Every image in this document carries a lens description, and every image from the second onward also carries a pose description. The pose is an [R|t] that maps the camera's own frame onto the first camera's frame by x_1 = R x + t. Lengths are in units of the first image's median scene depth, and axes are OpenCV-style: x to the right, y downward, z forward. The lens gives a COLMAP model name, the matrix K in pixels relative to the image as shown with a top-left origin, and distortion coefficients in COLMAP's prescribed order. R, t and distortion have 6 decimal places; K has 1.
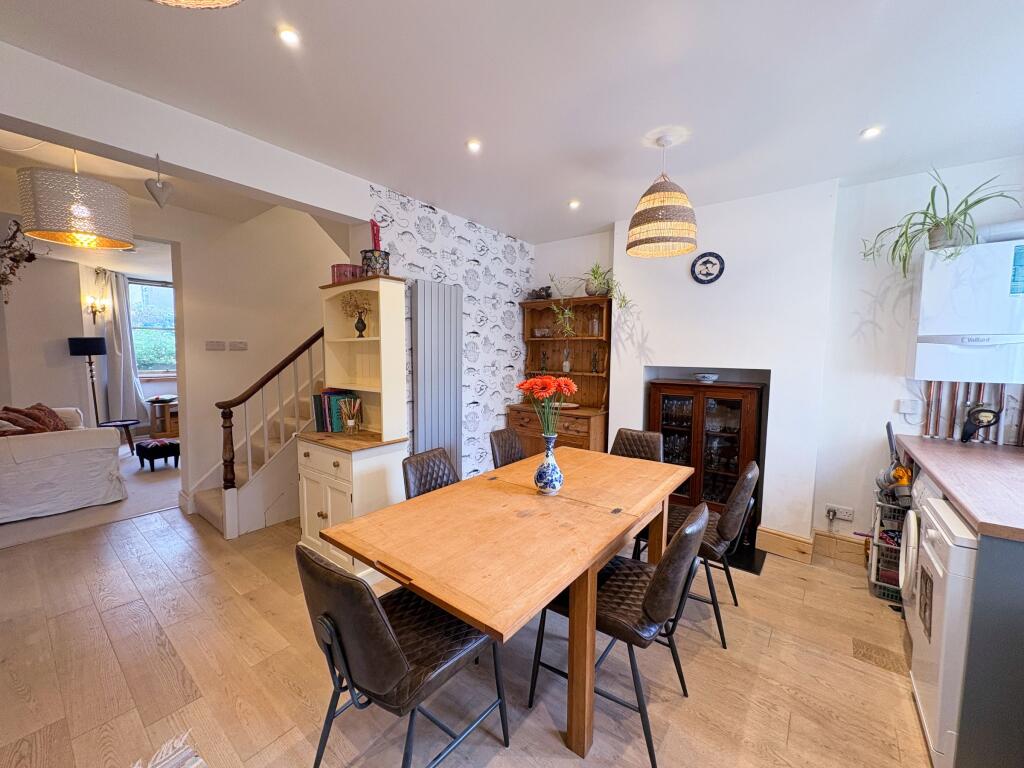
lens RADIAL K [[409.2, 0, 493.8], [0, 409.2, 394.3], [0, 0, 1]] dist [-0.002651, 0.001201]
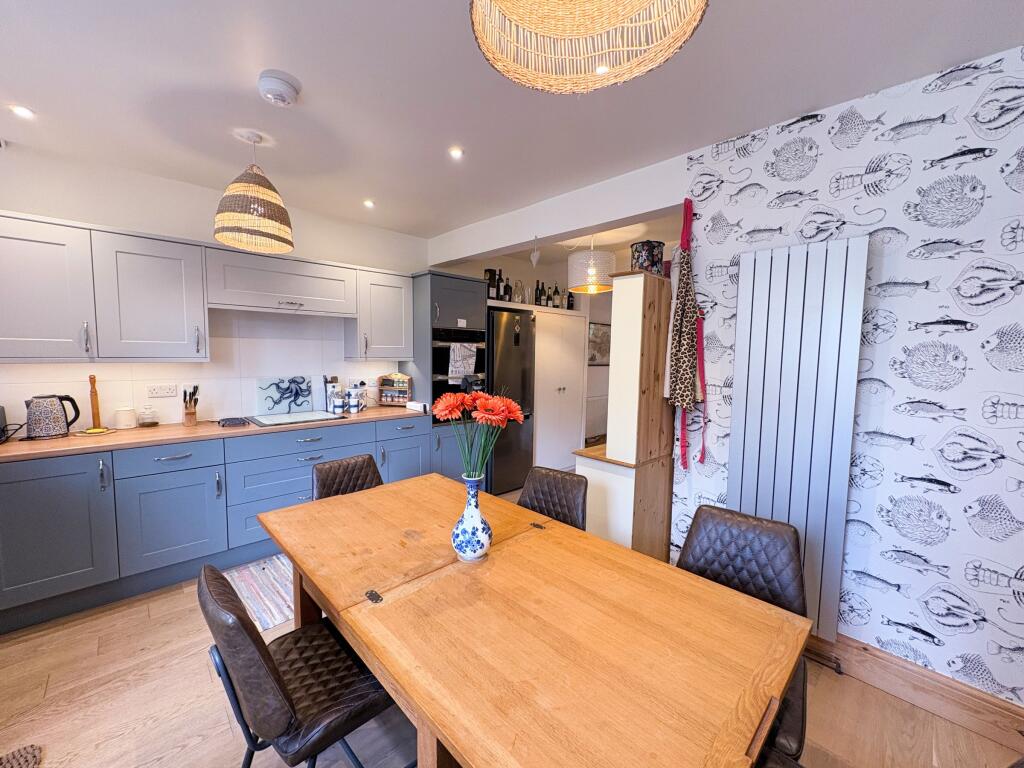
lens RADIAL K [[409.2, 0, 515.4], [0, 409.2, 384.9], [0, 0, 1]] dist [-0.002651, 0.001201]
pose [[-0.108947, 0.063975, -0.991987, 0.638313], [-0.128251, 0.988682, 0.077847, -0.087382], [0.985740, 0.135704, -0.099509, 0.886536]]
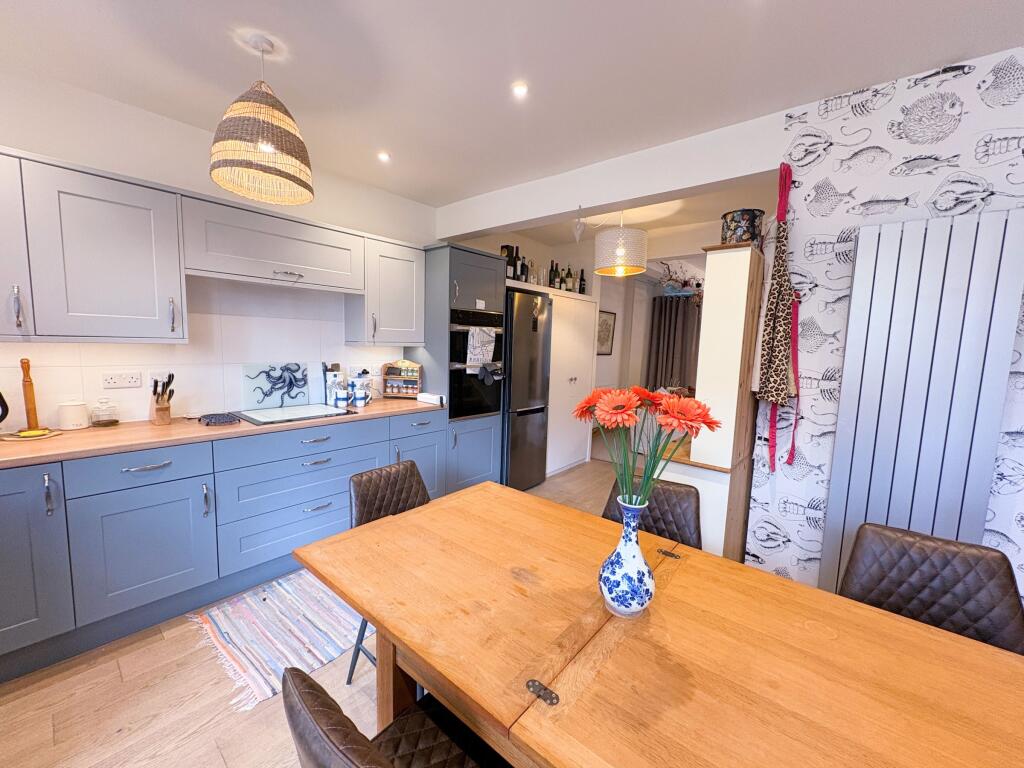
lens RADIAL K [[409.2, 0, 517.9], [0, 409.2, 384.9], [0, 0, 1]] dist [-0.002651, 0.001201]
pose [[-0.008325, 0.091402, -0.995779, 0.501914], [-0.142214, 0.985583, 0.091656, -0.051118], [0.989801, 0.142377, 0.004793, 0.663128]]
